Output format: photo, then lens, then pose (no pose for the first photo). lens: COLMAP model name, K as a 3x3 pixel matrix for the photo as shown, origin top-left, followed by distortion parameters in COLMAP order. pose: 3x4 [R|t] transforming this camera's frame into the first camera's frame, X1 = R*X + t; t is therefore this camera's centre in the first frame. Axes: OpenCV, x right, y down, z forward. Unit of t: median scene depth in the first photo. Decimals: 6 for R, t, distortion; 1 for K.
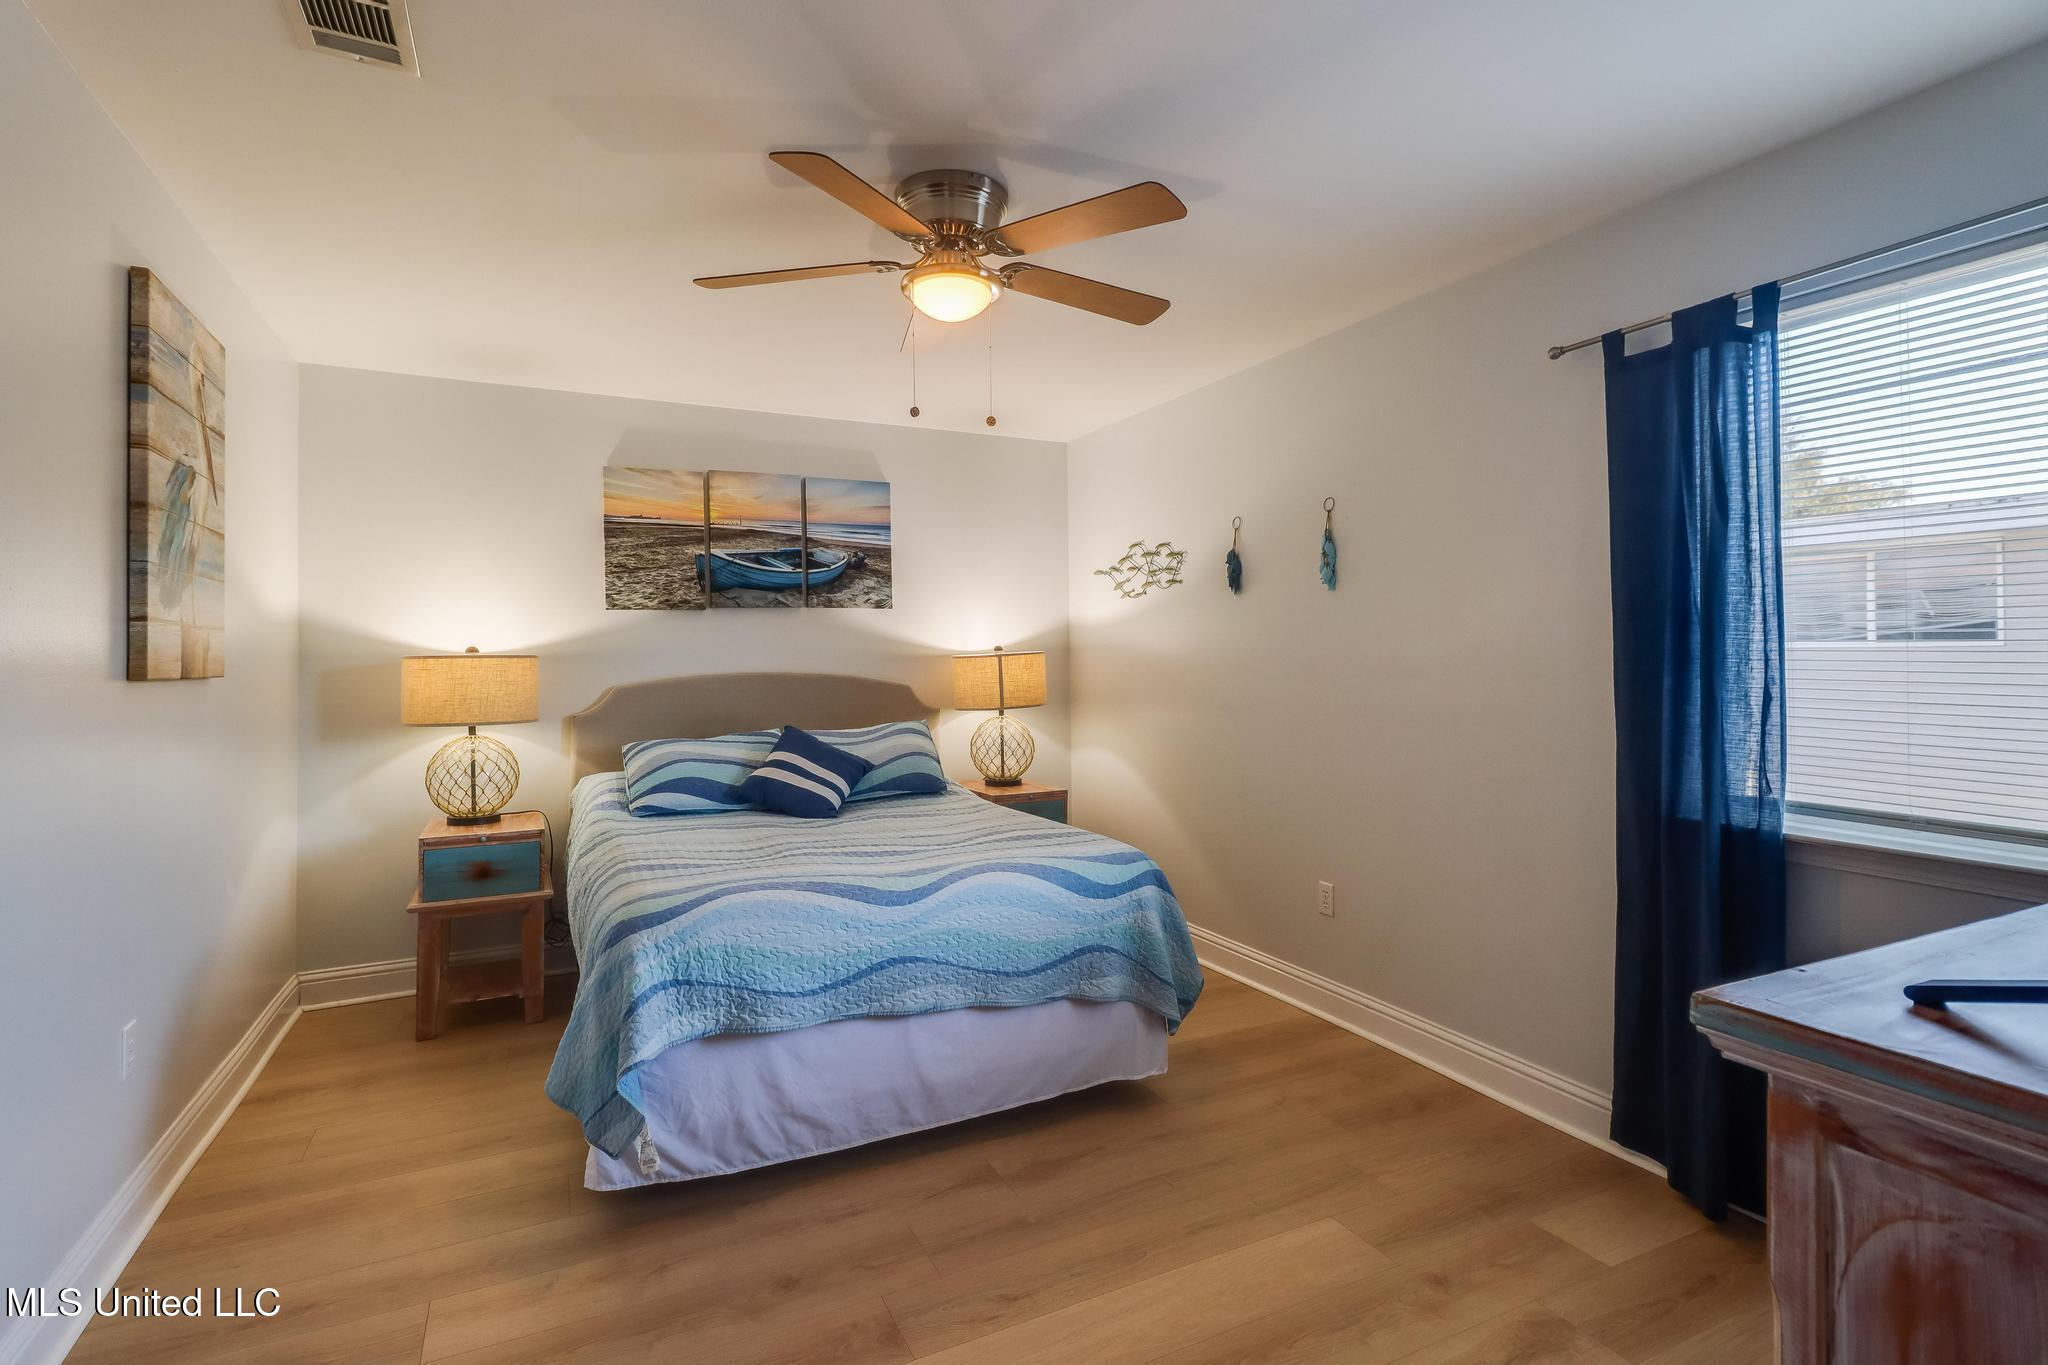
lens RADIAL K [[972.3, 0, 1027.4], [0, 972.3, 663.5], [0, 0, 1]] dist [0.028406, -0.014680]
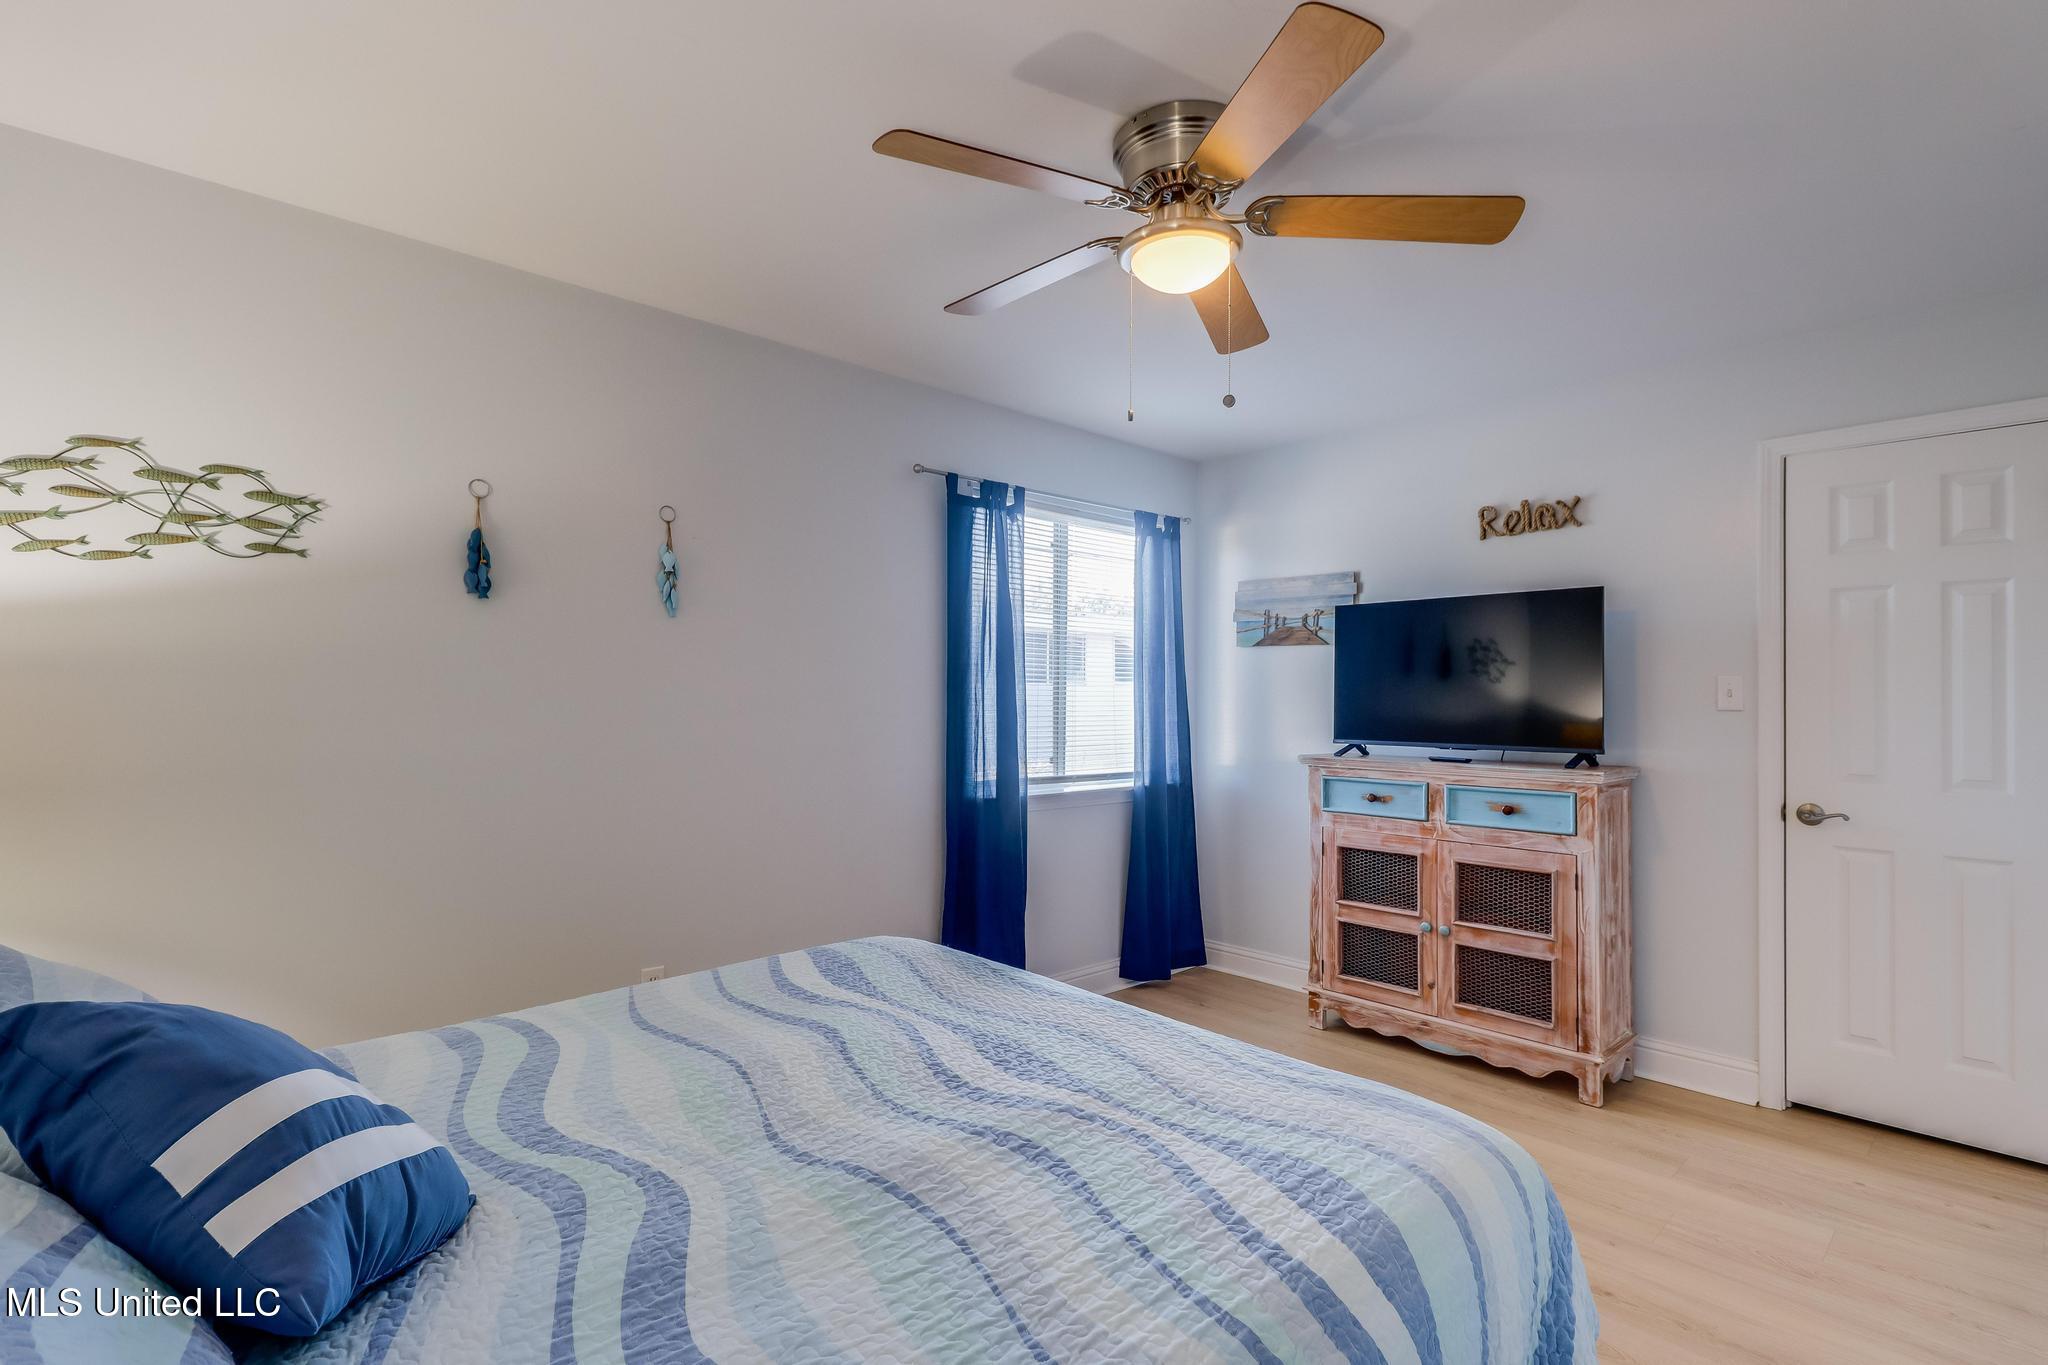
lens RADIAL K [[972.3, 0, 1027.4], [0, 972.3, 663.5], [0, 0, 1]] dist [0.028406, -0.014680]
pose [[-0.282095, 0.030089, 0.958914, -0.460087], [-0.003684, 0.999467, -0.032445, -0.007157], [-0.959379, -0.012685, -0.281834, 0.749645]]
